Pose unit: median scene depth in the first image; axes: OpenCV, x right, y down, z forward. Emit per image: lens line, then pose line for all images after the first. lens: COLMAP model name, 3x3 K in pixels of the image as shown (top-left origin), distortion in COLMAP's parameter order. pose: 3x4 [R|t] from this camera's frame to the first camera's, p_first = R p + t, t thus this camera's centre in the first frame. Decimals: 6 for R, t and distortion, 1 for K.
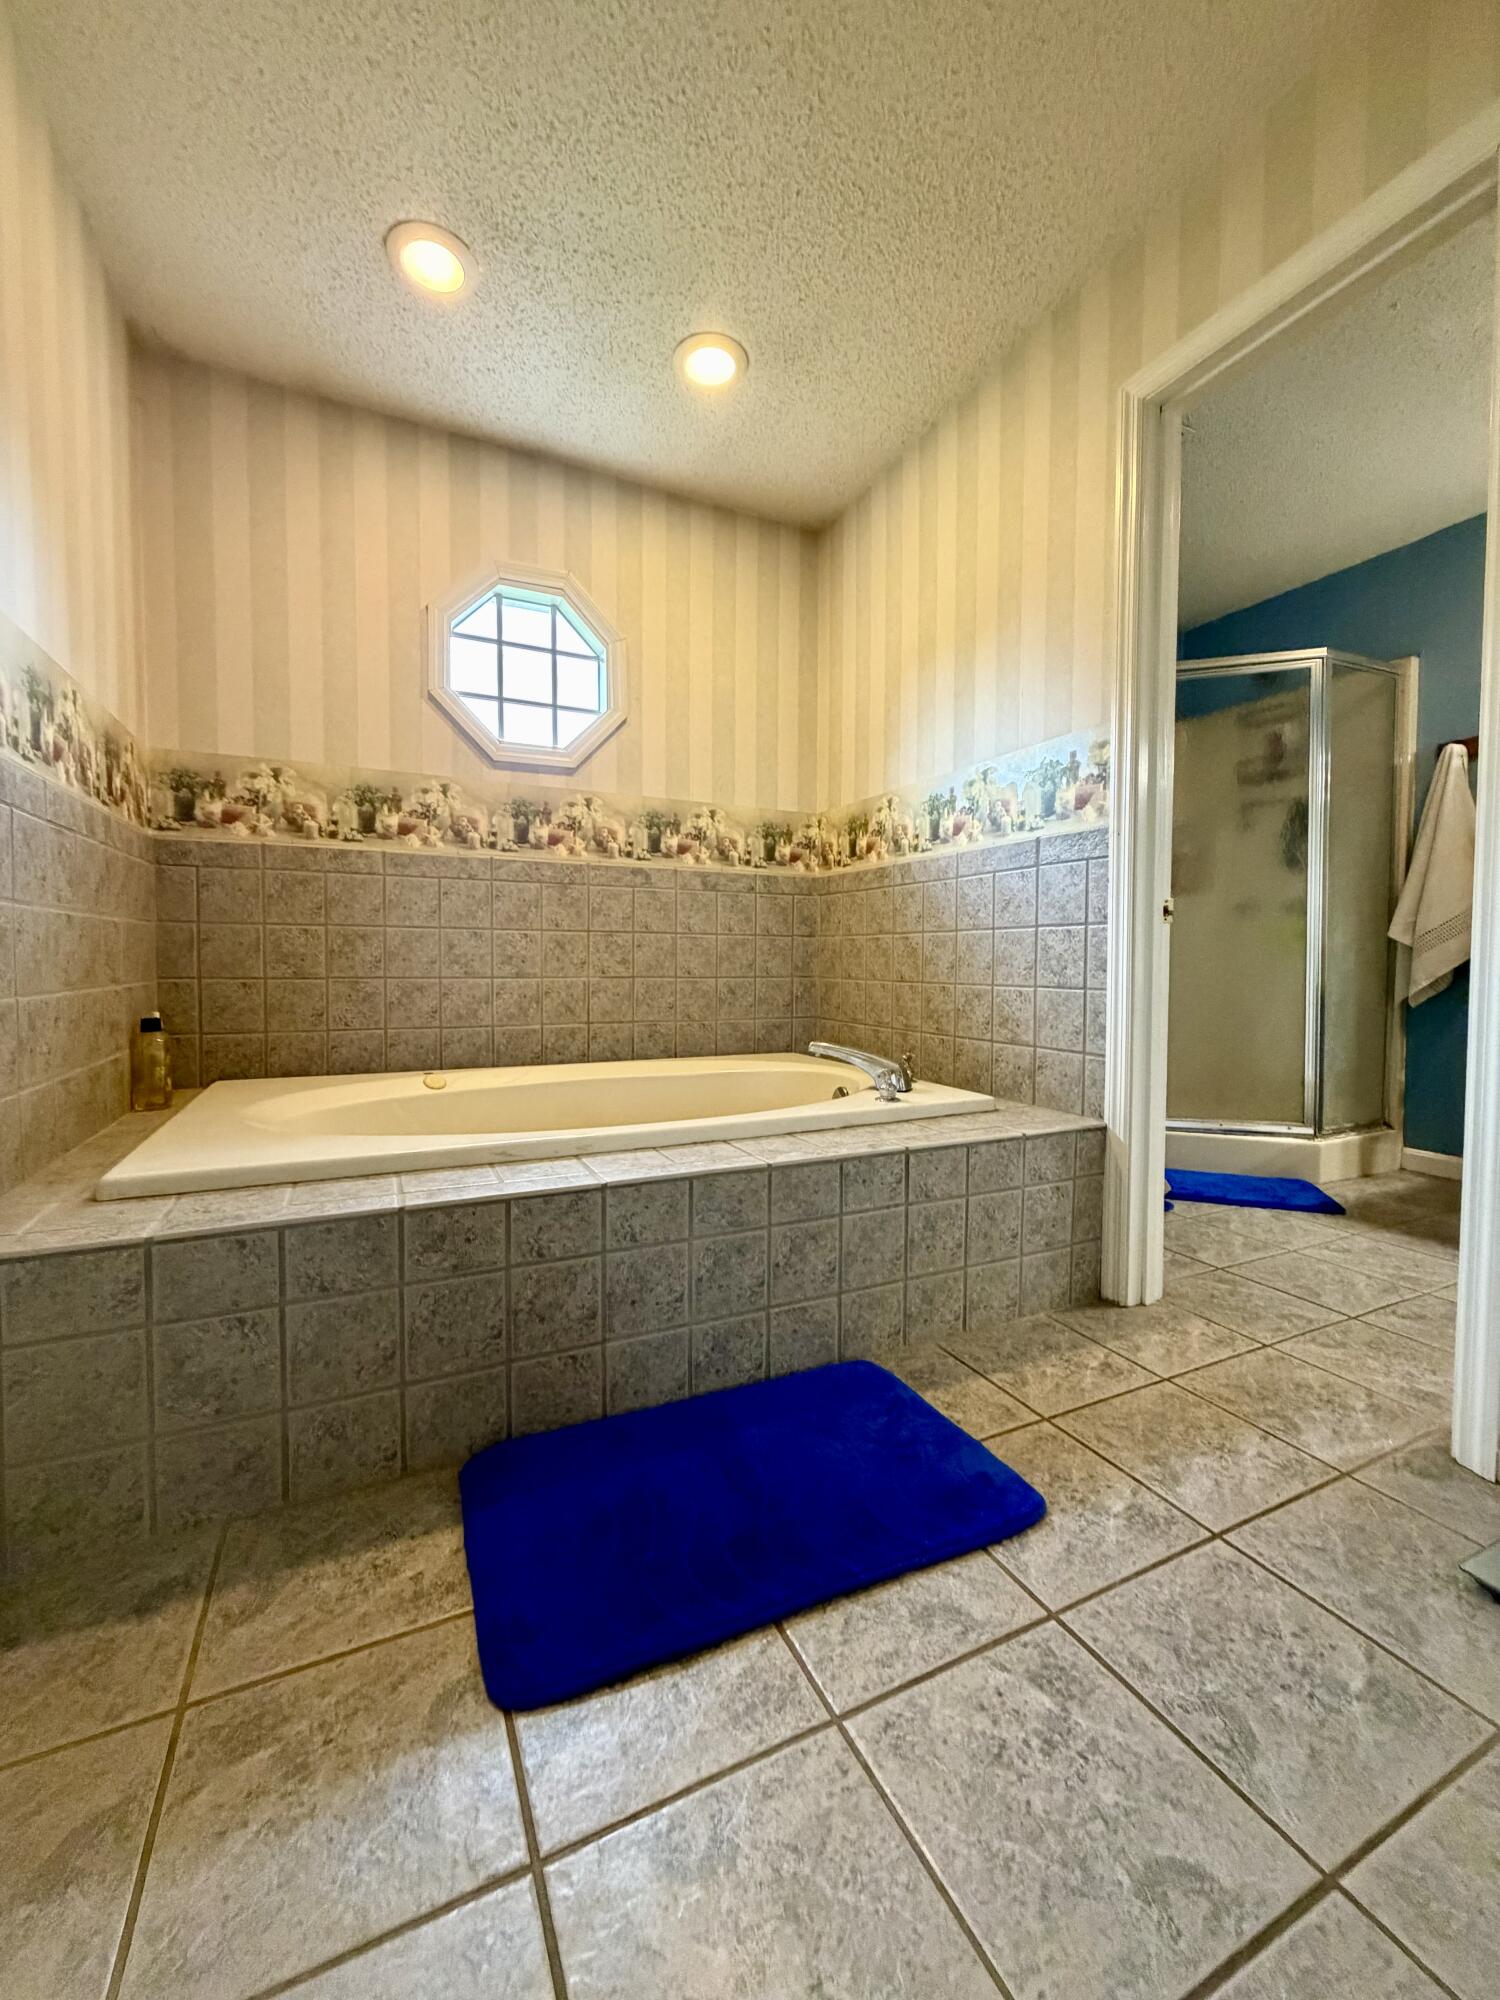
lens RADIAL K [[797.7, 0, 745.4], [0, 797.7, 991.1], [0, 0, 1]] dist [-0.001361, -0.000230]
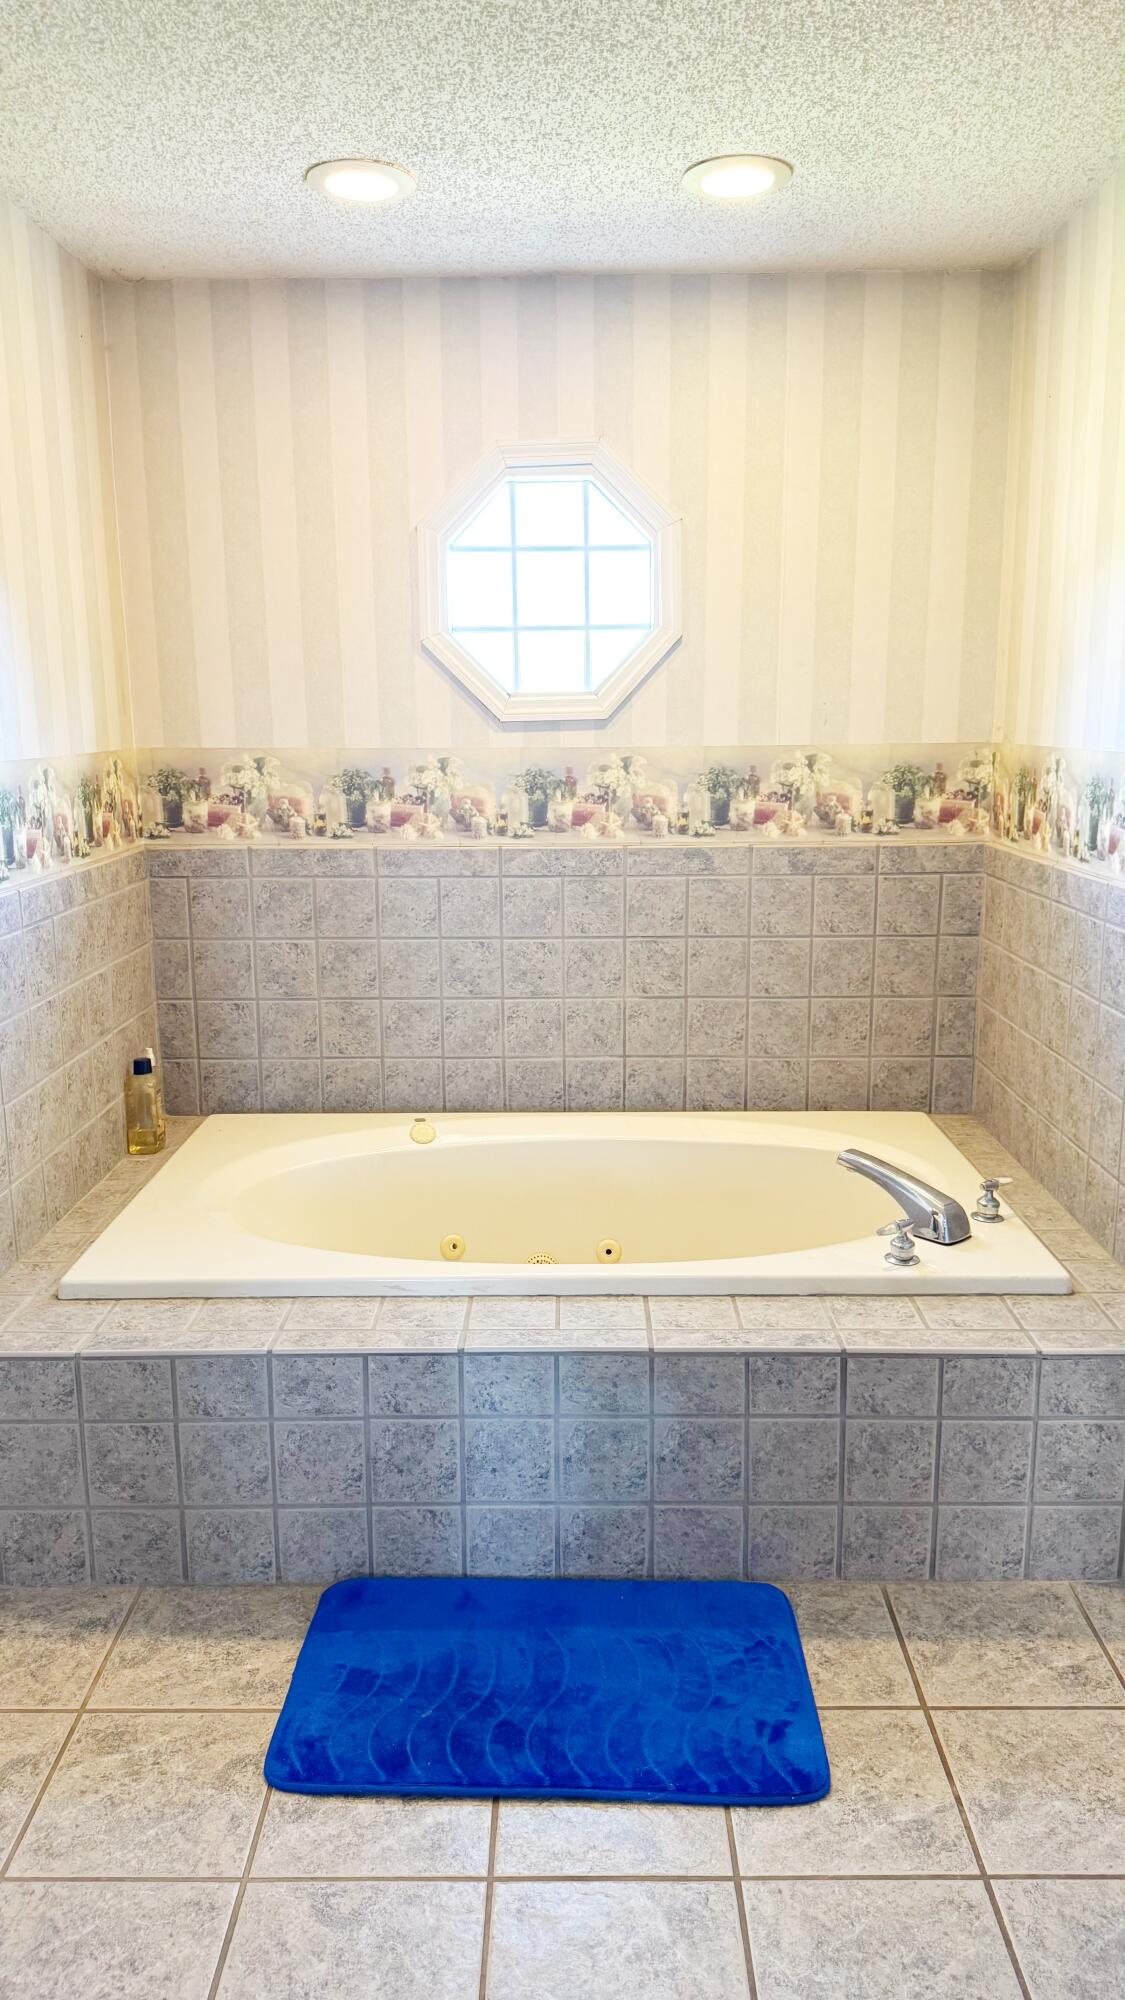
lens RADIAL K [[1433.0, 0, 552.9], [0, 1433.0, 979.3], [0, 0, 1]] dist [0.045264, -0.063251]
pose [[0.893734, 0.067243, -0.443530, 0.520250], [0.000461, 0.988563, 0.150805, -0.364539], [0.448598, -0.134984, 0.883481, -0.337576]]
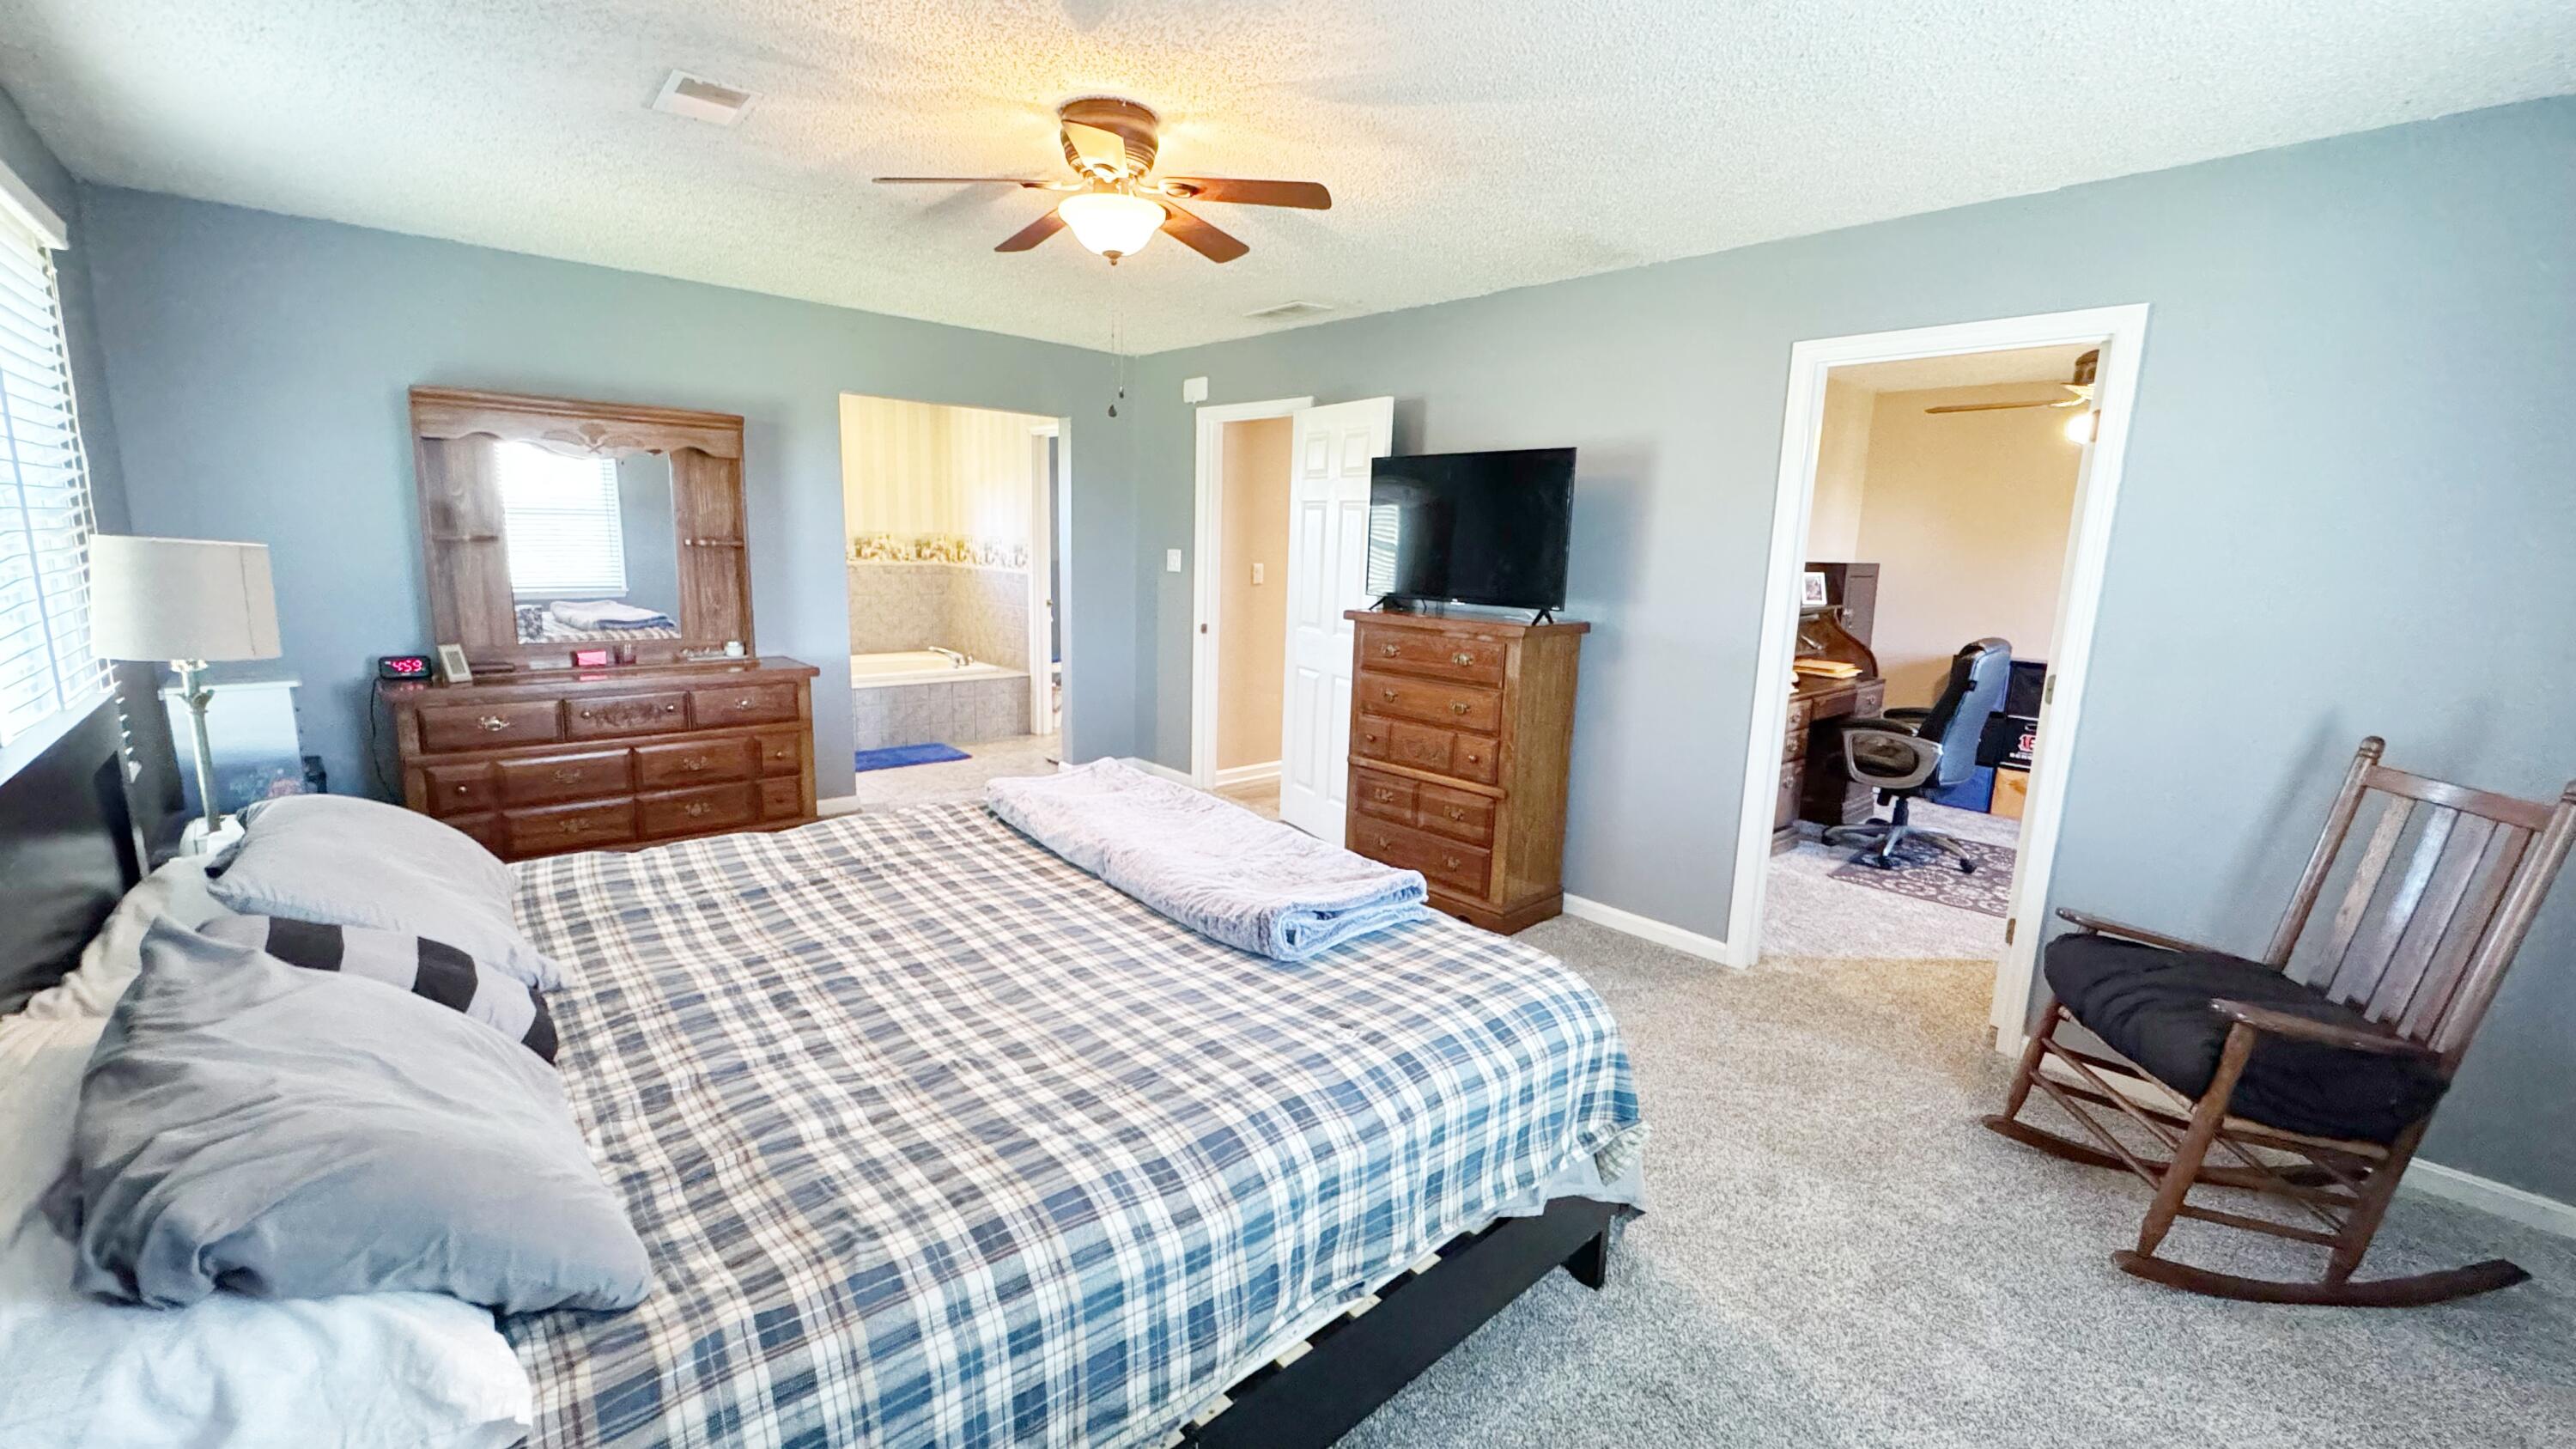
lens RADIAL K [[1040.5, 0, 1294.6], [0, 1040.5, 725.9], [0, 0, 1]] dist [-0.002454, 0.000146]
pose [[0.956564, -0.028336, 0.290143, 0.281656], [-0.015120, 0.989103, 0.146447, -0.241346], [-0.291131, -0.144472, 0.945712, -3.172734]]
